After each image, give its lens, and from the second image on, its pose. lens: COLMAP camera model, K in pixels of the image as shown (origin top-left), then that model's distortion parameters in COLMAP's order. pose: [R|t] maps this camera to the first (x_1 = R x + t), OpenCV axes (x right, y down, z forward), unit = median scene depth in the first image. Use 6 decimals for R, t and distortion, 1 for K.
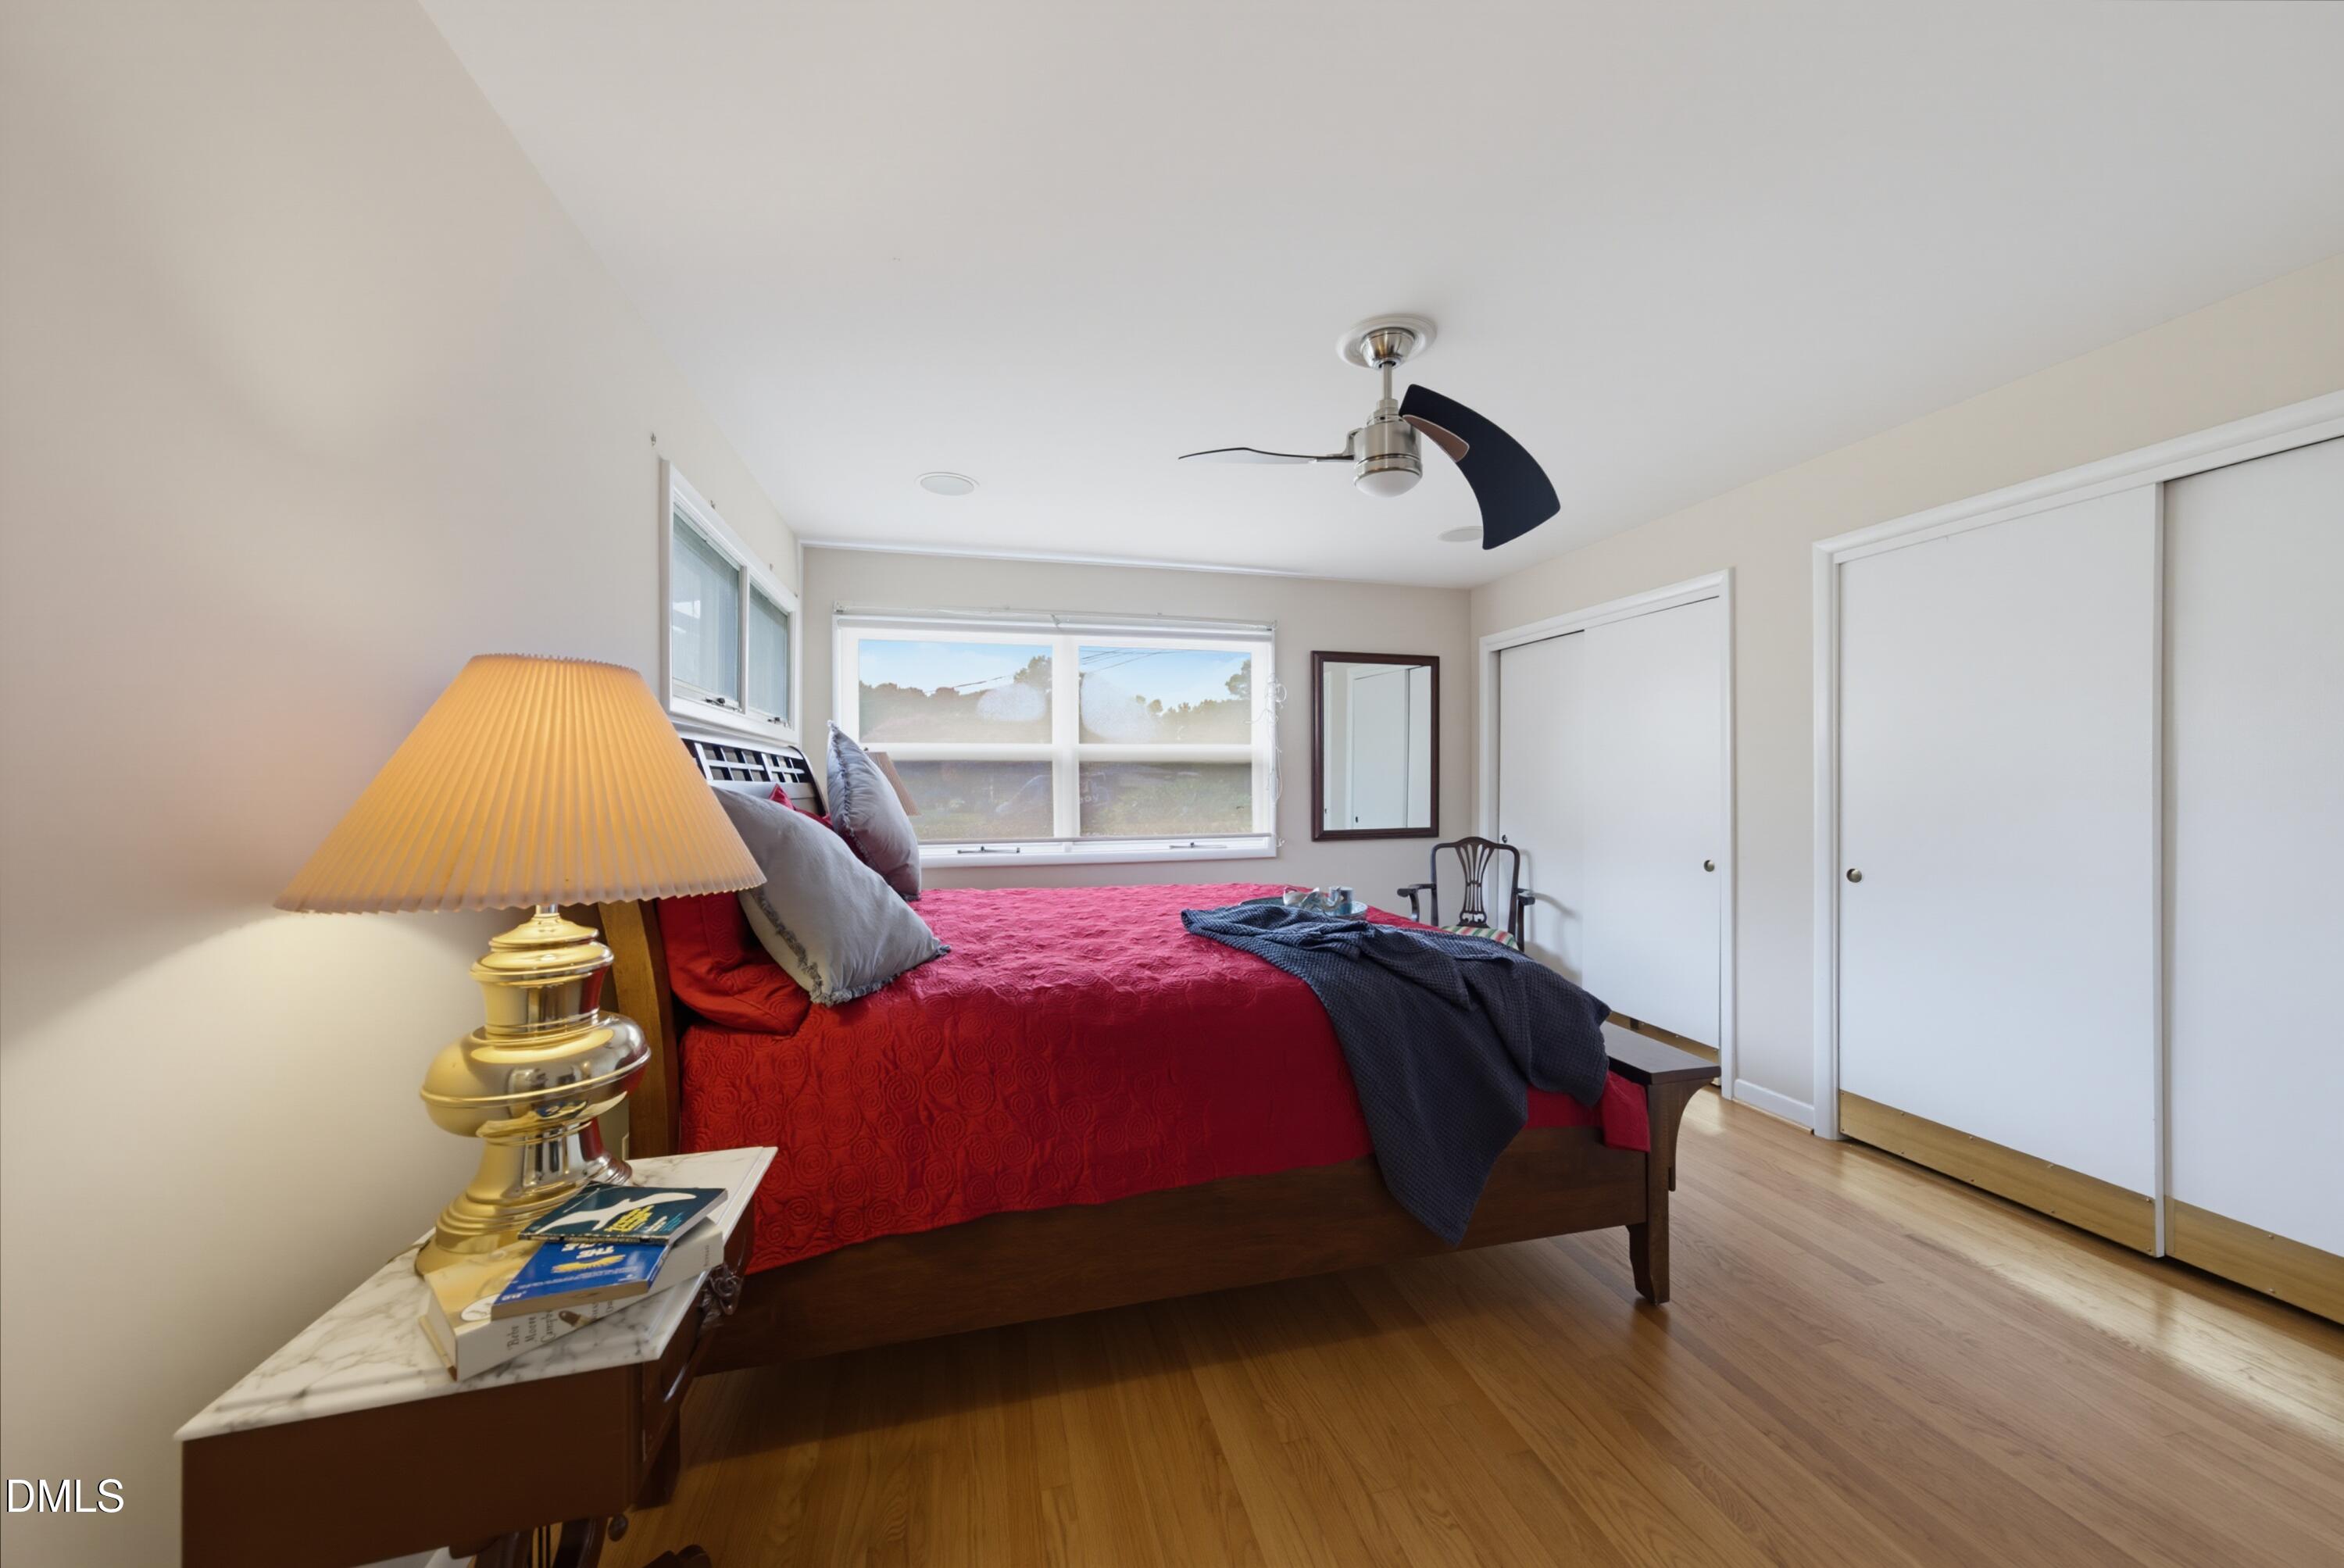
lens RADIAL K [[800.9, 0, 1176.7], [0, 800.9, 779.0], [0, 0, 1]] dist [-0.023436, 0.015955]
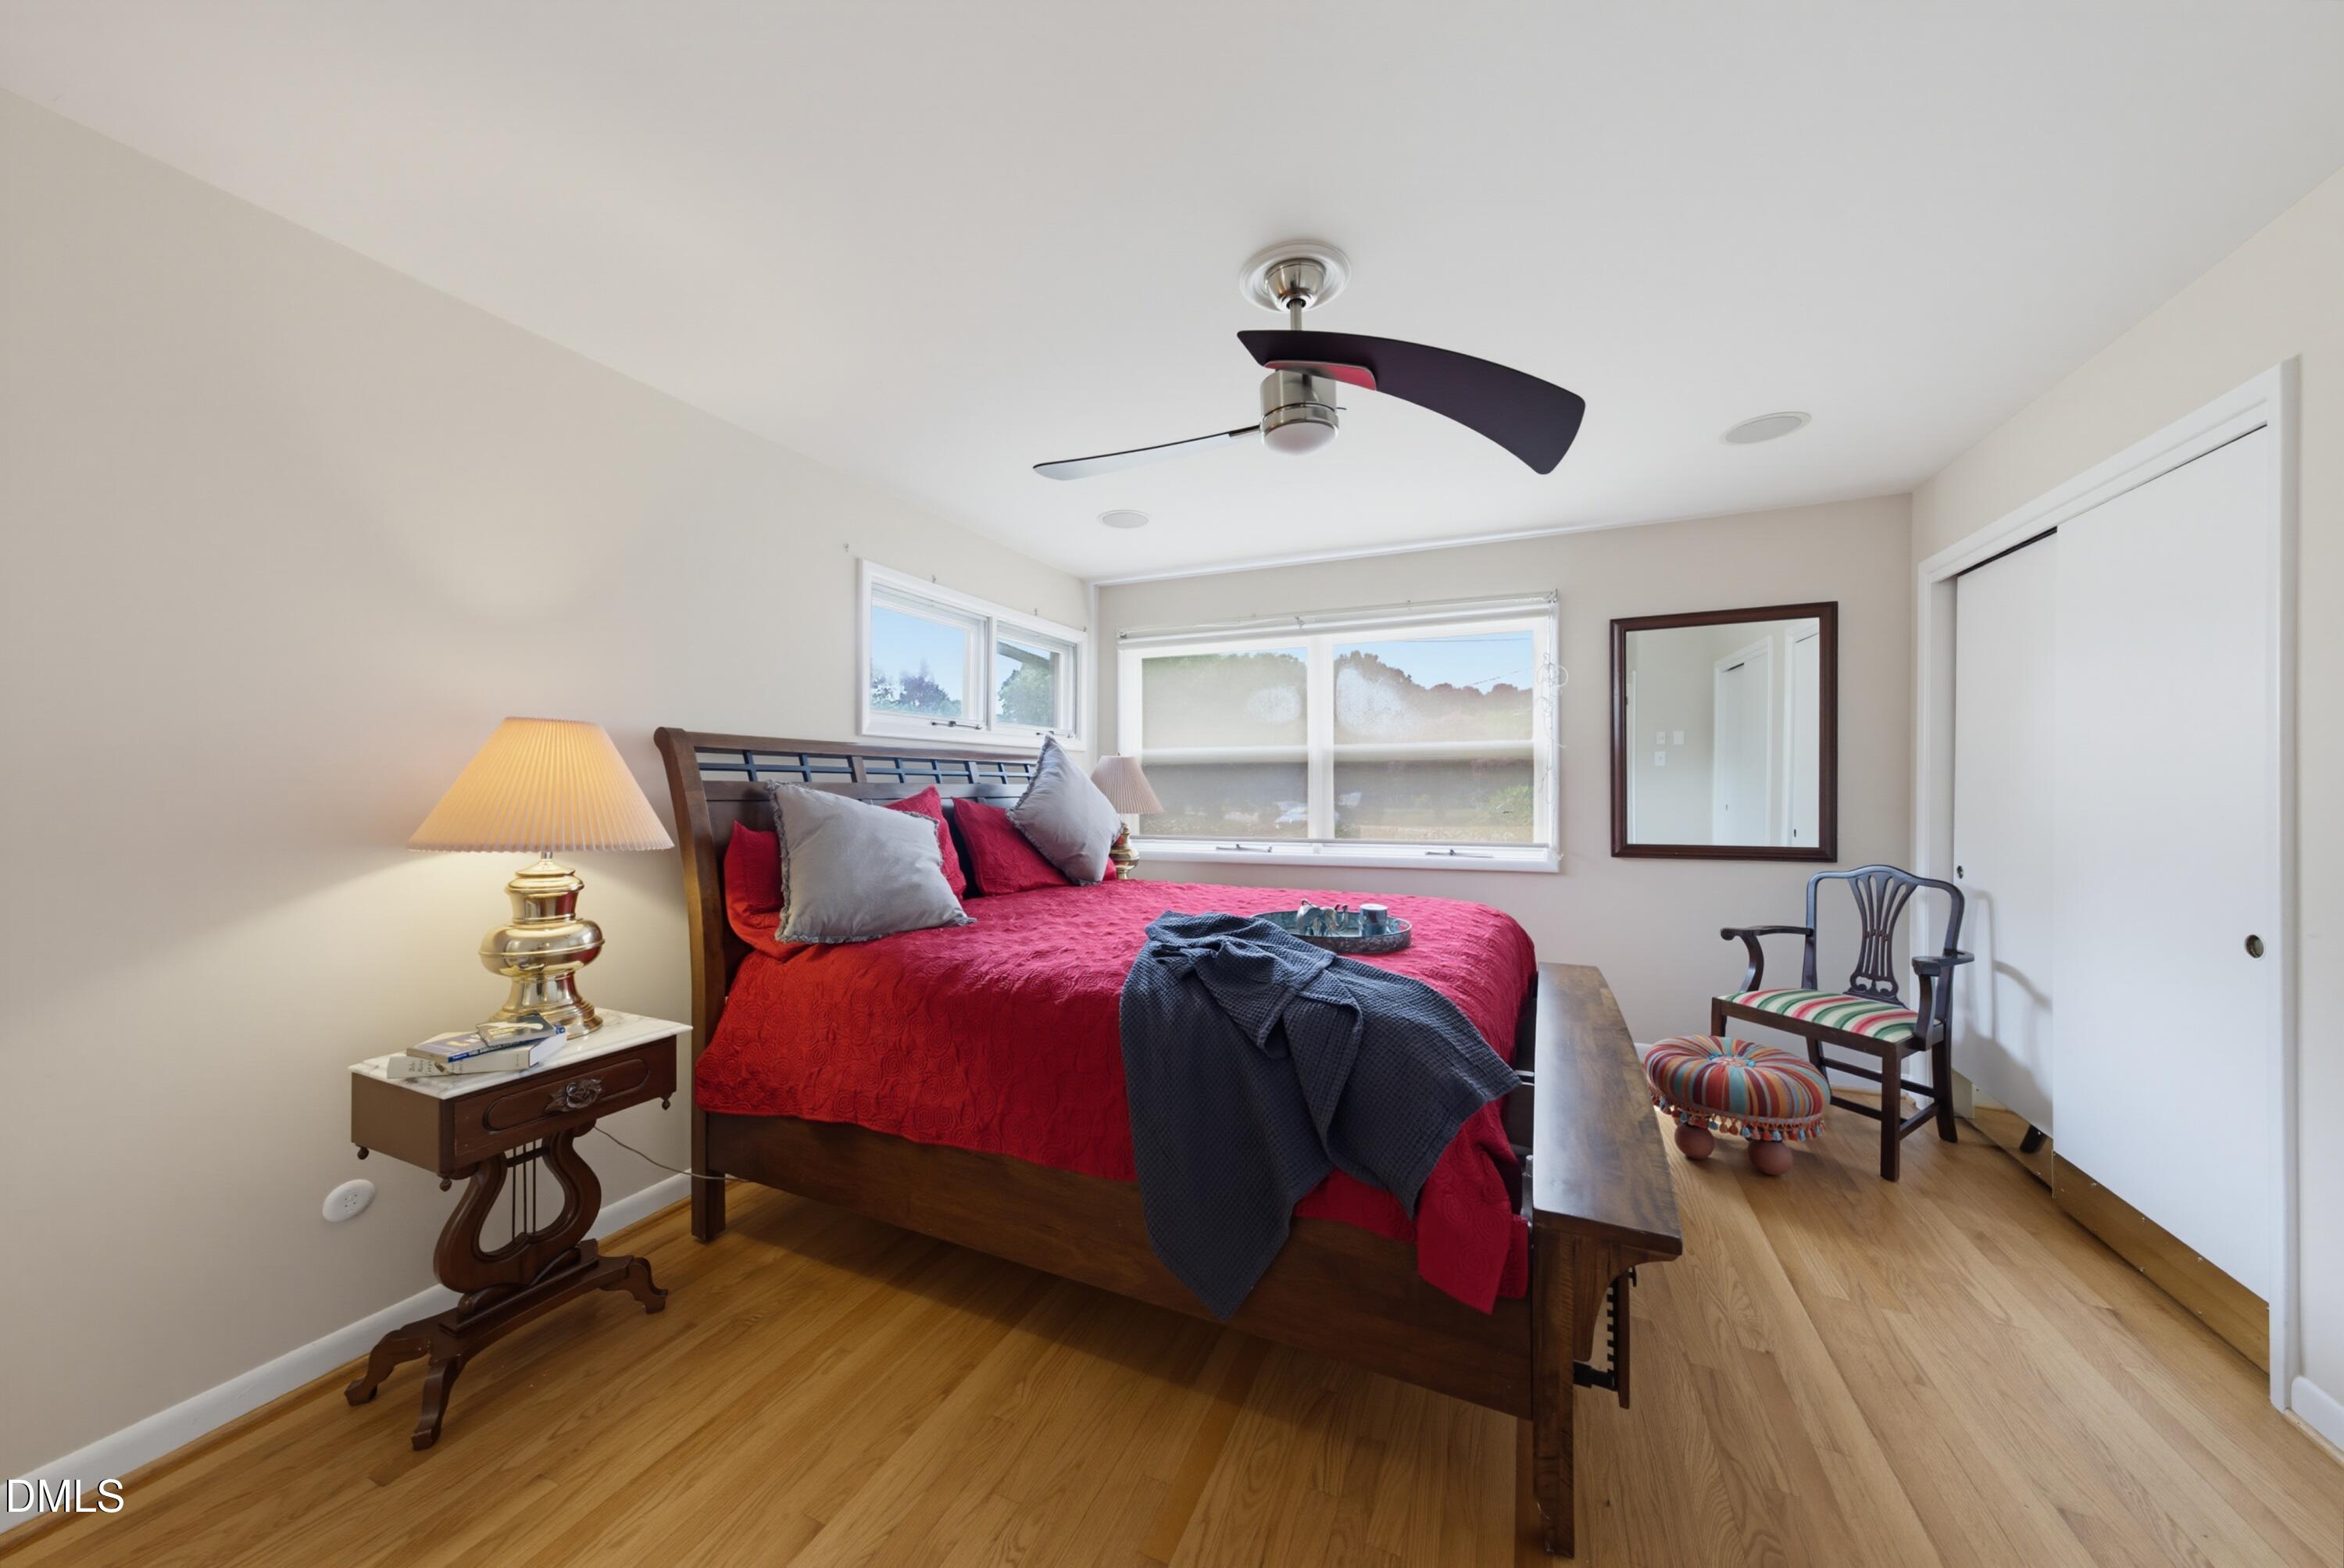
lens RADIAL K [[794.0, 0, 1177.4], [0, 794.0, 780.2], [0, 0, 1]] dist [-0.004389, 0.004519]
pose [[0.783080, -0.000679, -0.621920, 0.334866], [0.002368, 0.999995, 0.001890, -0.001146], [0.621916, -0.002953, 0.783079, 0.114704]]
